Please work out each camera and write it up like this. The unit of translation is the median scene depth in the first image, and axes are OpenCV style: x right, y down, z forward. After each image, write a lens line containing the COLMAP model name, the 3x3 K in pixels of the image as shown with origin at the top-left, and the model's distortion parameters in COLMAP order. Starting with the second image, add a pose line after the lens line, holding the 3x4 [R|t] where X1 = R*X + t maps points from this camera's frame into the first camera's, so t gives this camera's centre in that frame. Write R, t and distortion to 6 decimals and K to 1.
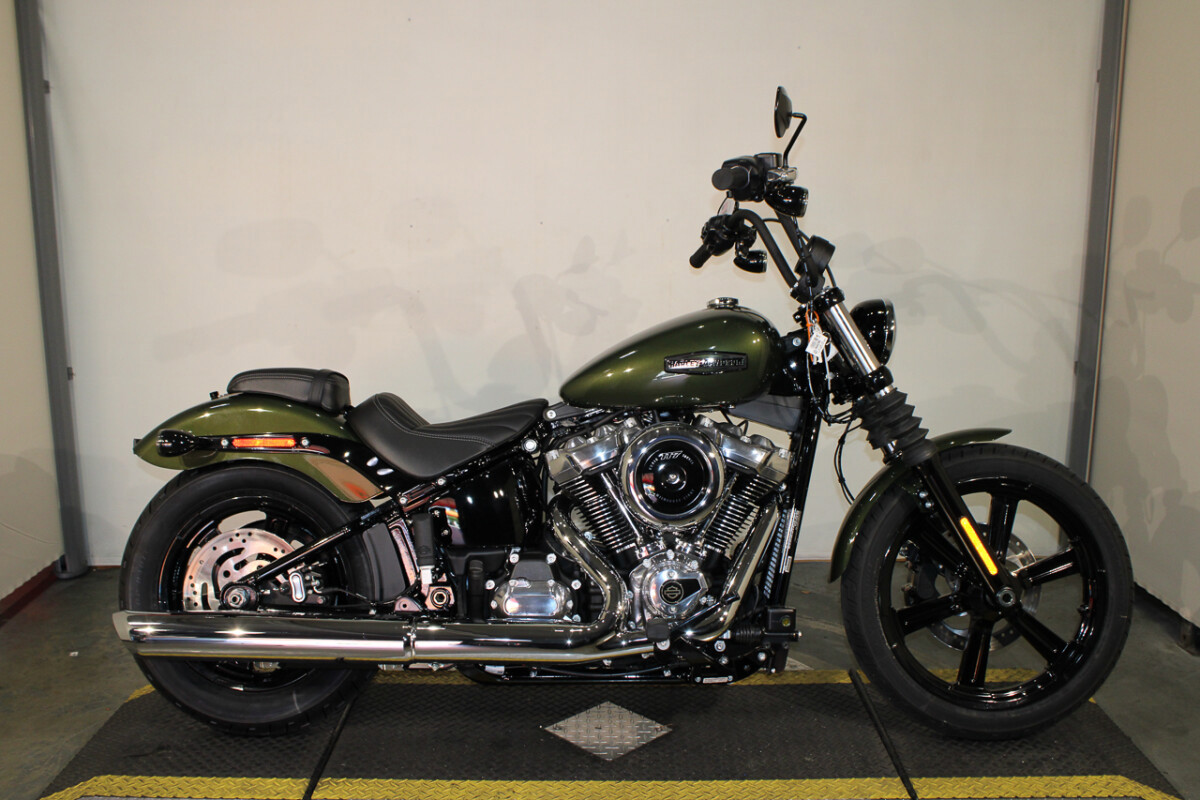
lens RADIAL K [[1091.1, 0, 596.5], [0, 1091.1, 414.8], [0, 0, 1]] dist [-0.067141, 0.024030]
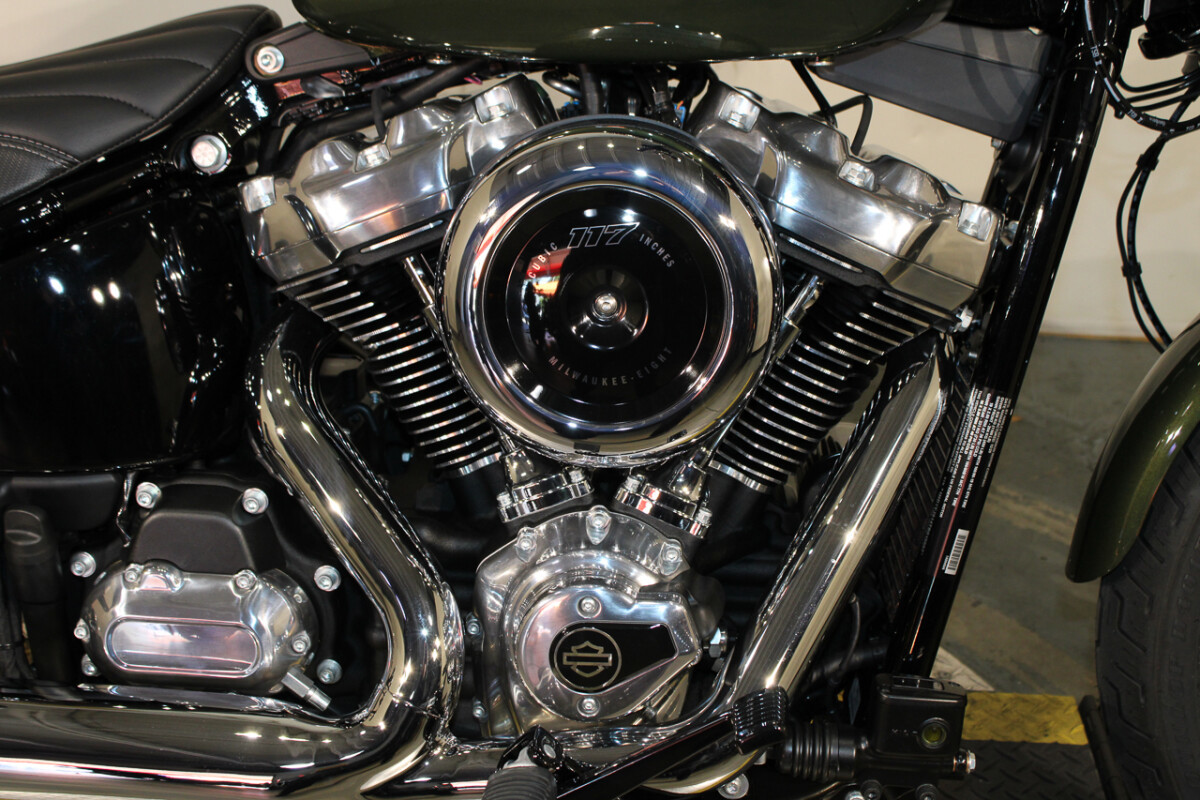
lens RADIAL K [[1578.1, 0, 600.0], [0, 1578.1, 400.0], [0, 0, 1]] dist [-0.053880, 0.049413]
pose [[0.998192, 0.045466, -0.039301, 0.083362], [-0.032227, 0.956929, 0.288526, -0.043337], [0.050726, -0.286738, 0.956665, 0.540308]]
